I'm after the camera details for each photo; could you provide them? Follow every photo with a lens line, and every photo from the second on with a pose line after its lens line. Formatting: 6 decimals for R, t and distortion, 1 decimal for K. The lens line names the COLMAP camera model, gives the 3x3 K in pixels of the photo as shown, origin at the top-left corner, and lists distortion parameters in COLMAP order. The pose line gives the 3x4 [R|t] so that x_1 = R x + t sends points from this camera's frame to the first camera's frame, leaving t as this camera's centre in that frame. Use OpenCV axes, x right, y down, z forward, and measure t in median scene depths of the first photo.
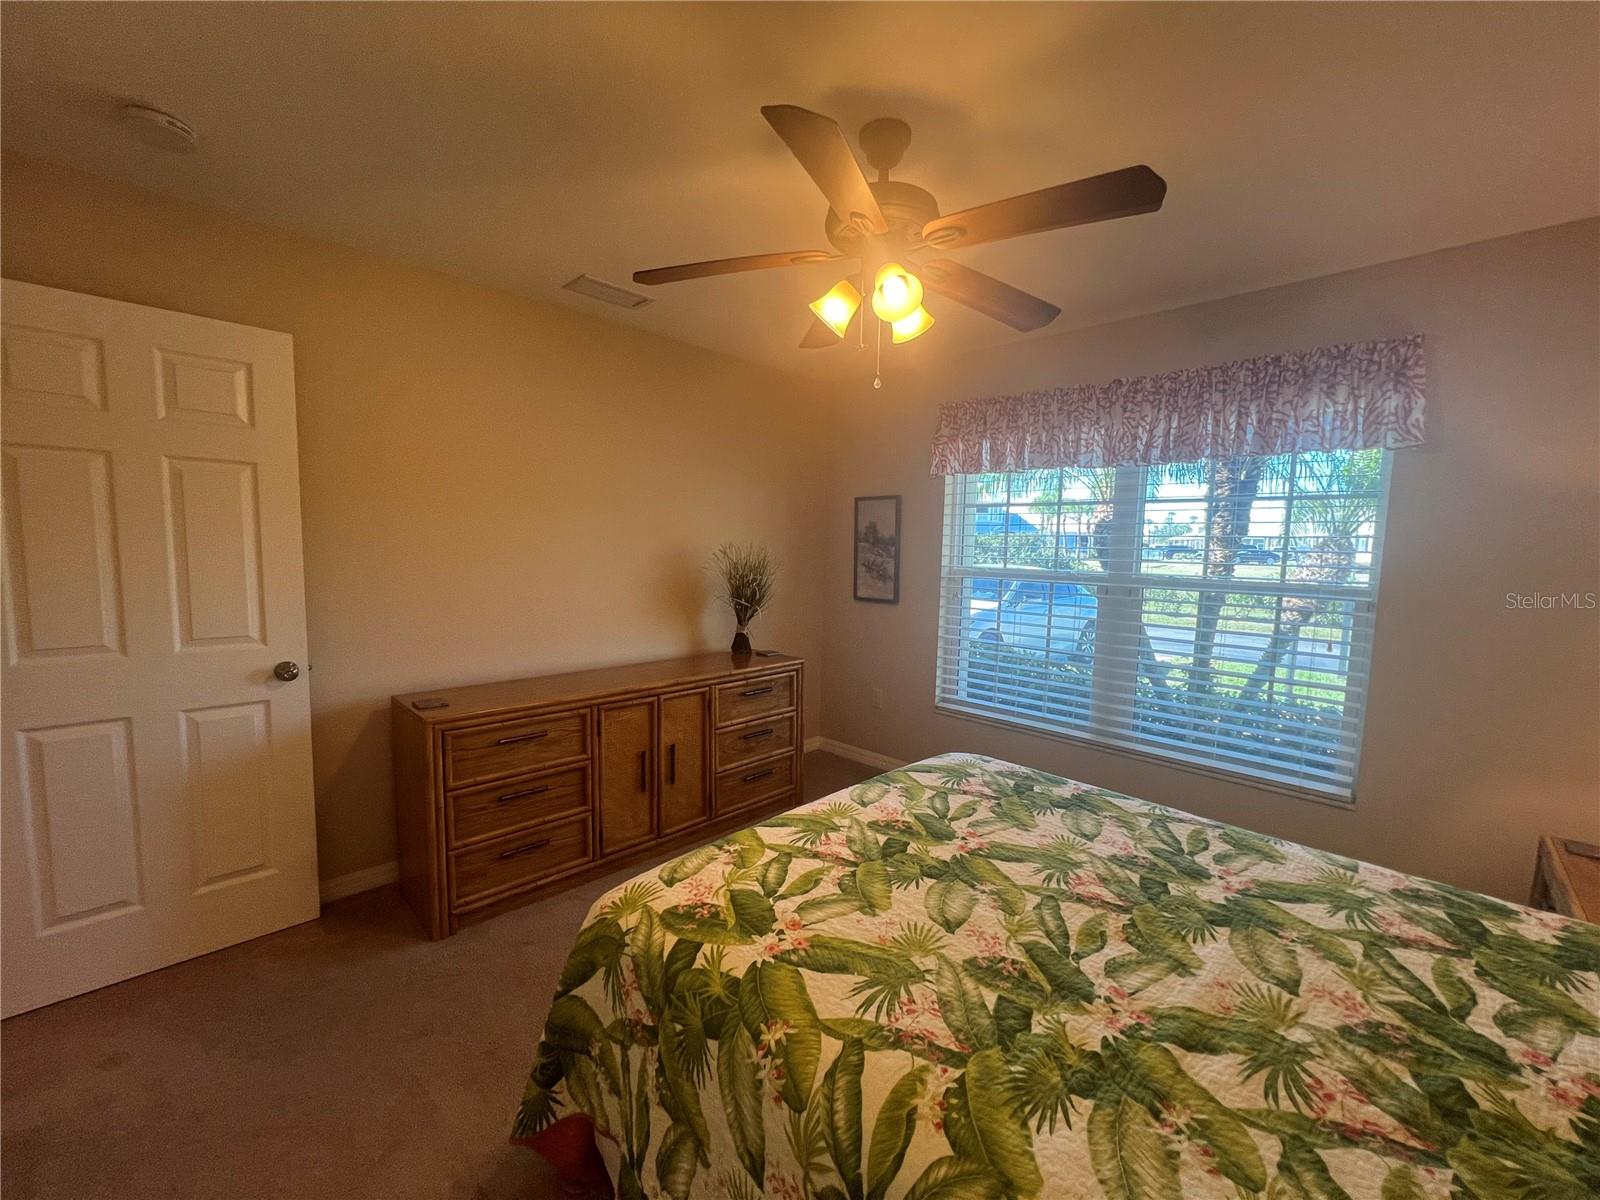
lens RADIAL K [[641.6, 0, 799.3], [0, 641.6, 604.1], [0, 0, 1]] dist [0.000099, 0.000123]
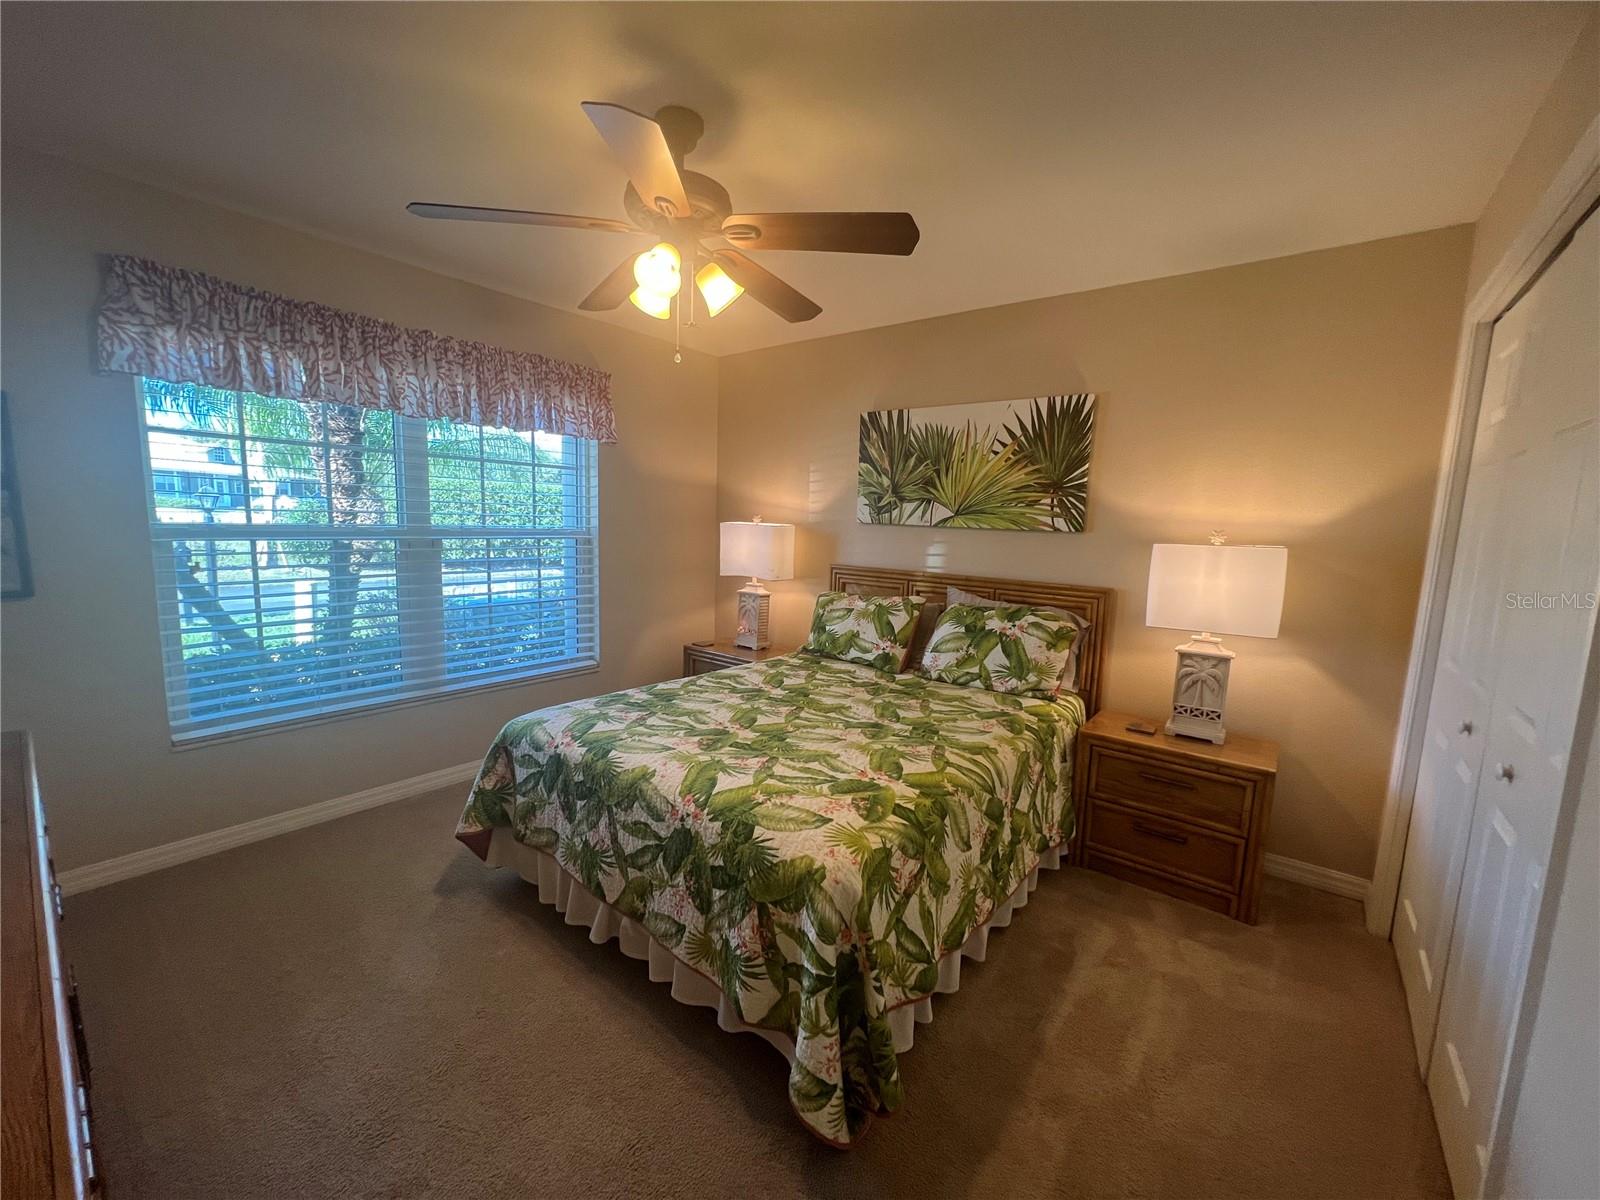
lens RADIAL K [[639.4, 0, 799.4], [0, 639.4, 604.1], [0, 0, 1]] dist [-0.001770, 0.000090]
pose [[-0.108814, -0.158583, 0.981331, -1.027936], [0.059177, 0.984409, 0.165643, -0.104123], [-0.992299, 0.076096, -0.097733, 0.941564]]
